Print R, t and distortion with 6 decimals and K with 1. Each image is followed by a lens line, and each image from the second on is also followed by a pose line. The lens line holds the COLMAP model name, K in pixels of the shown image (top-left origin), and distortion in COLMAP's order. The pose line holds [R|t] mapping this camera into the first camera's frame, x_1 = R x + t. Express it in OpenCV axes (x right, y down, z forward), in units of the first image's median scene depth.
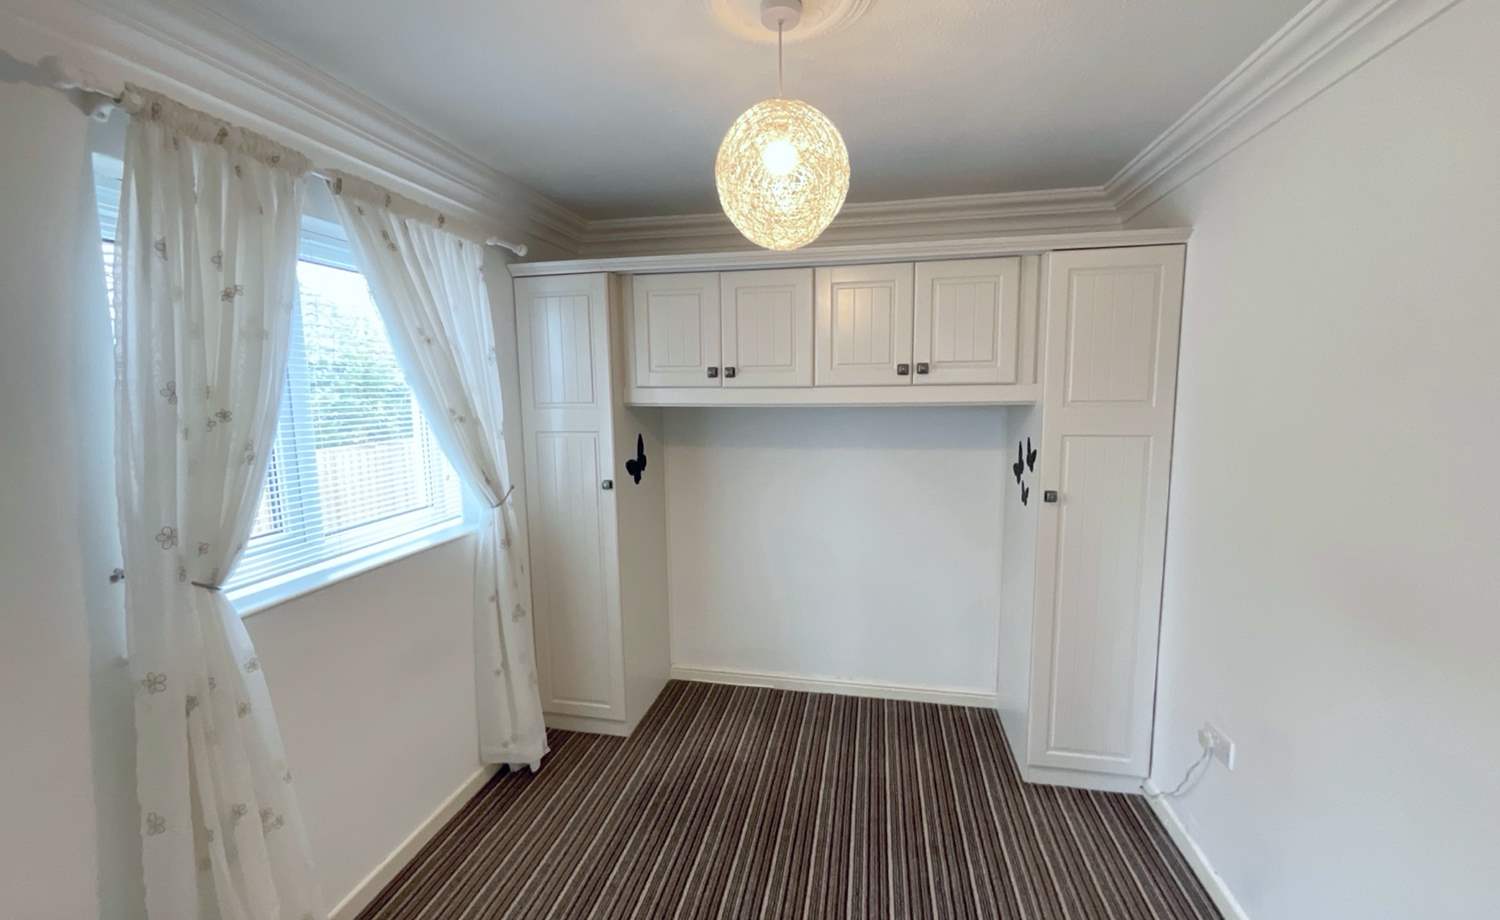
lens RADIAL K [[611.6, 0, 749.0], [0, 611.6, 458.7], [0, 0, 1]] dist [-0.000128, 0.000229]
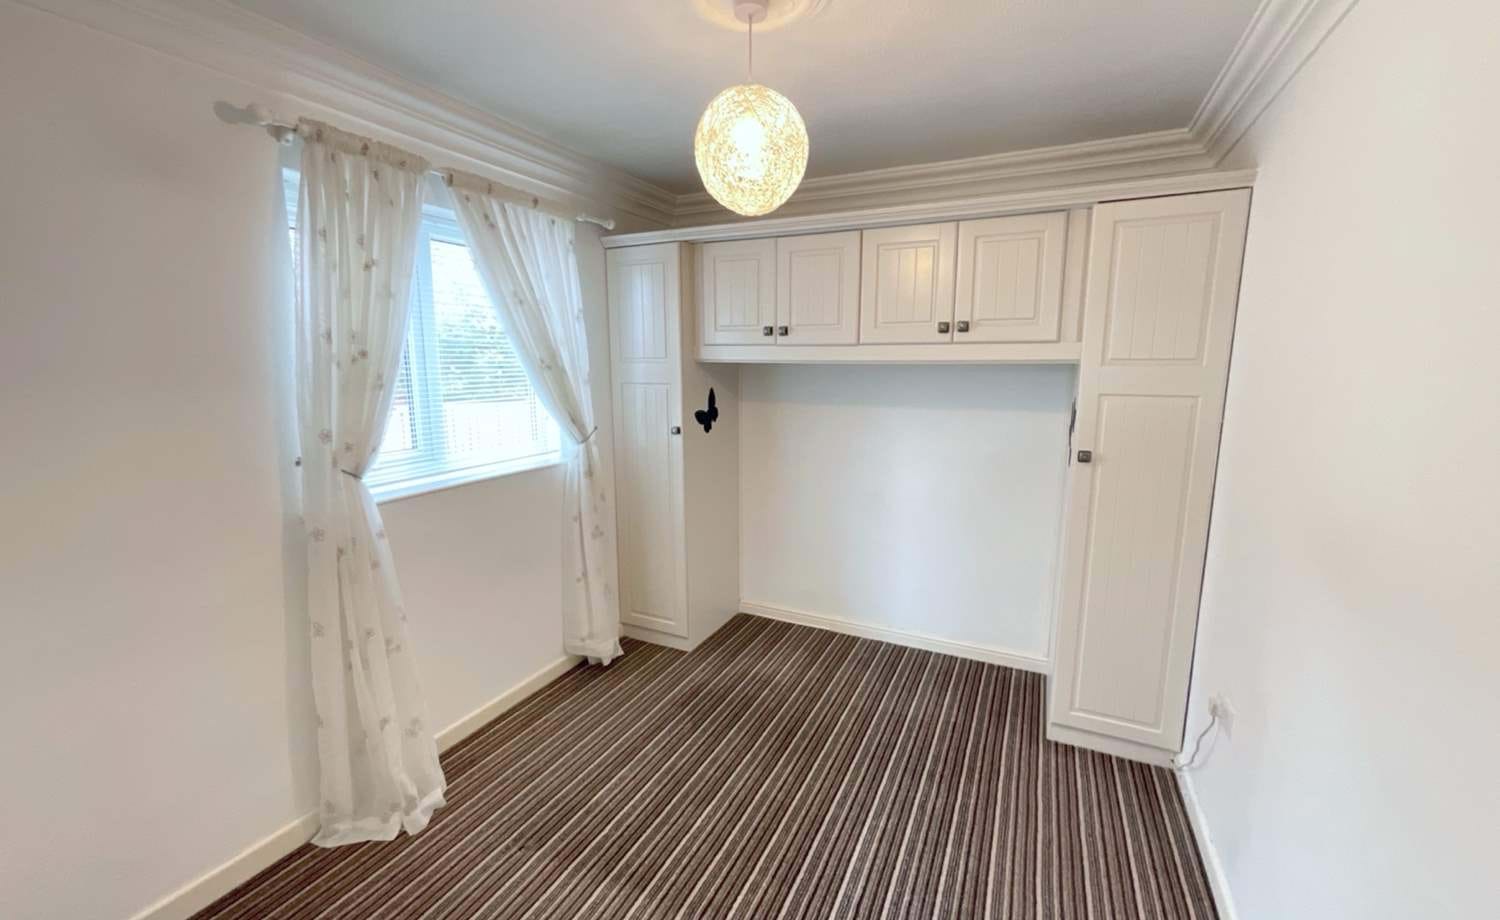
lens RADIAL K [[614.7, 0, 747.1], [0, 614.7, 459.8], [0, 0, 1]] dist [-0.015903, 0.019699]
pose [[0.968702, 0.051895, -0.242740, 0.203794], [-0.040466, 0.997835, 0.051836, 0.037151], [0.244905, -0.040390, 0.968705, -0.090486]]
